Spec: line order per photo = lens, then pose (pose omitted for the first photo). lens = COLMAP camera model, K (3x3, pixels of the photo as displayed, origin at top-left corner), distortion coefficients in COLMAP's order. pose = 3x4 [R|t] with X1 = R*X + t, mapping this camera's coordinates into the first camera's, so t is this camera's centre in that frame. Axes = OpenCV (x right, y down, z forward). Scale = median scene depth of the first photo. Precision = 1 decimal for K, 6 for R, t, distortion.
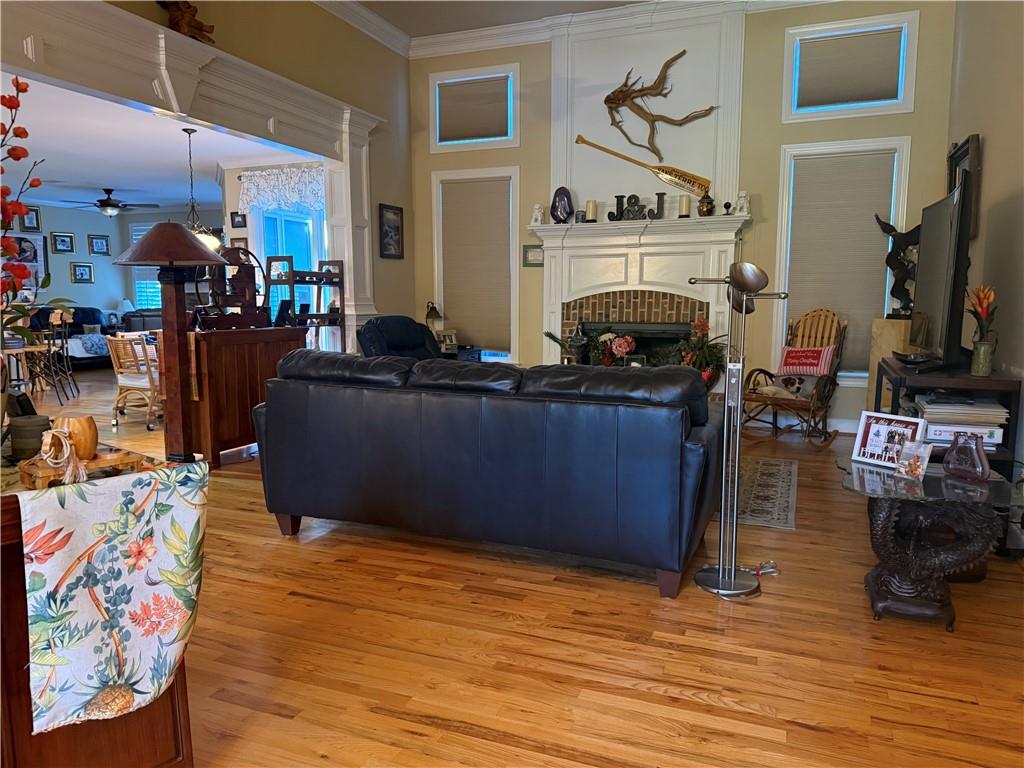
lens RADIAL K [[723.4, 0, 505.8], [0, 723.4, 386.4], [0, 0, 1]] dist [0.004630, 0.000785]
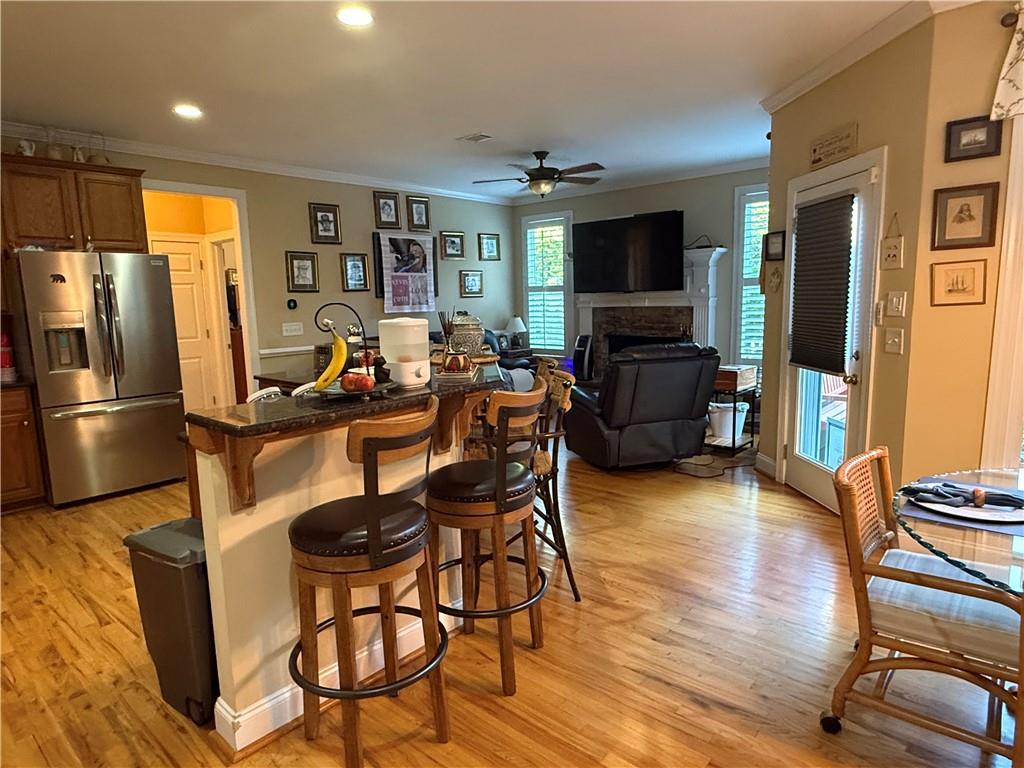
lens RADIAL K [[599.2, 0, 509.1], [0, 599.2, 387.3], [0, 0, 1]] dist [0.000935, 0.003088]
pose [[0.944480, 0.024986, -0.327619, -0.357412], [-0.014159, 0.999273, 0.035390, -0.074356], [0.328265, -0.028787, 0.944147, 0.436191]]
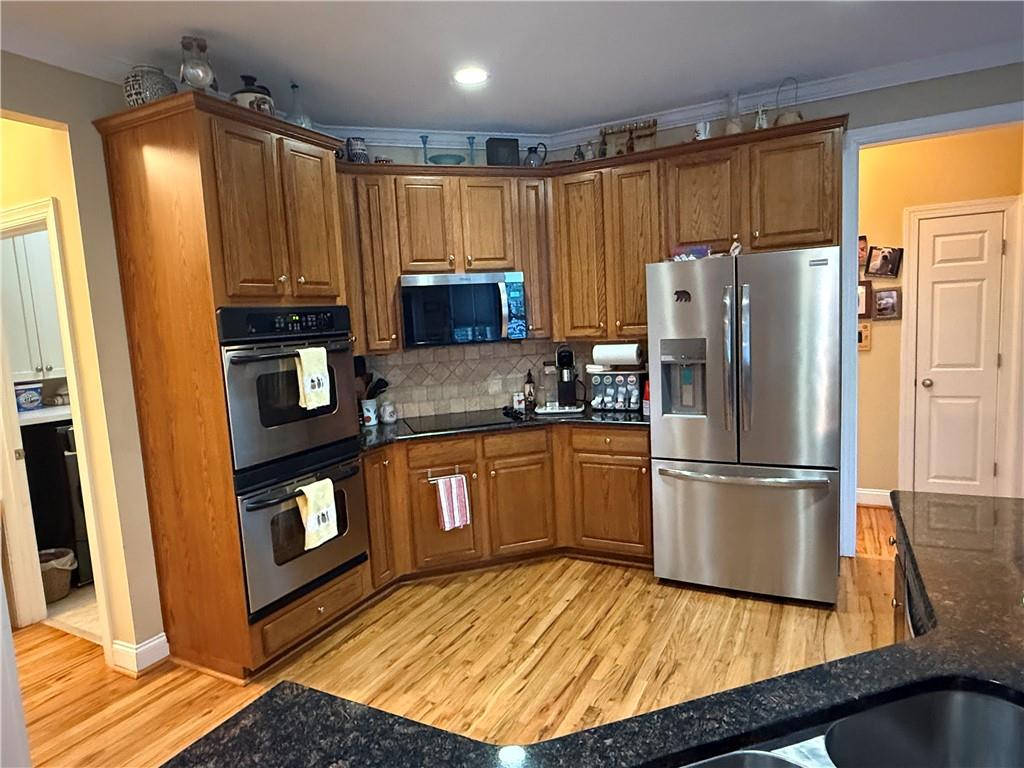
lens RADIAL K [[599.2, 0, 519.5], [0, 599.2, 390.4], [0, 0, 1]] dist [0.000935, 0.003088]
pose [[-0.082238, 0.123686, -0.988908, -0.447825], [-0.069965, 0.989104, 0.129529, -0.109326], [0.994154, 0.079842, -0.072688, 0.630946]]
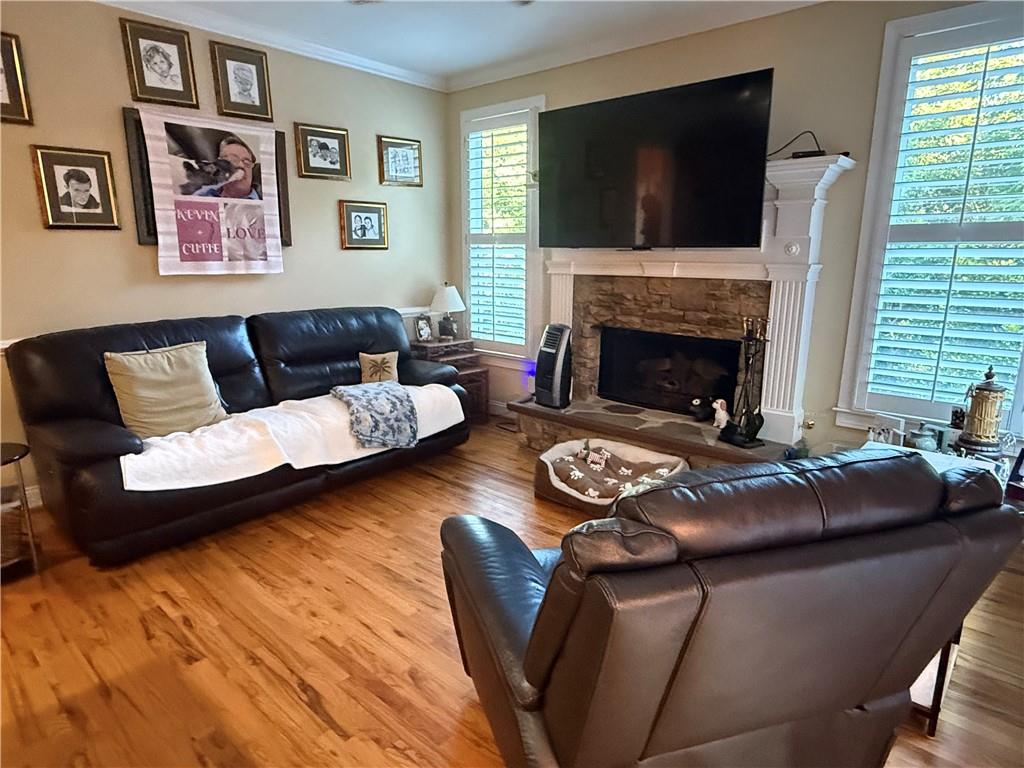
lens RADIAL K [[599.2, 0, 511.5], [0, 599.2, 385.1], [0, 0, 1]] dist [0.000935, 0.003088]
pose [[0.944597, 0.075154, -0.319514, -0.402615], [-0.043350, 0.993472, 0.105519, -0.109619], [0.325358, -0.085822, 0.941688, 0.725326]]
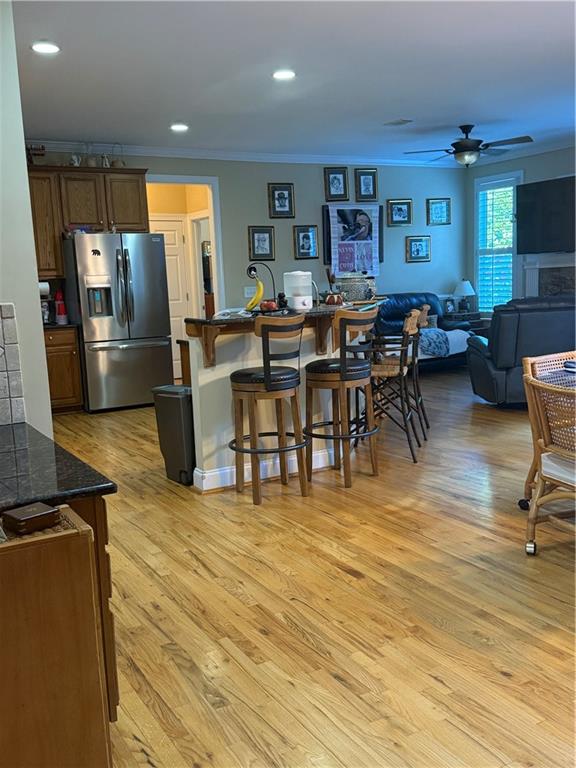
lens RADIAL K [[740.6, 0, 293.1], [0, 740.6, 386.6], [0, 0, 1]] dist [0.133969, 0.000000]
pose [[0.796917, 0.054890, -0.601589, -0.204587], [-0.029703, 0.998219, 0.051732, -0.046929], [0.603358, -0.023357, 0.797129, 0.276980]]
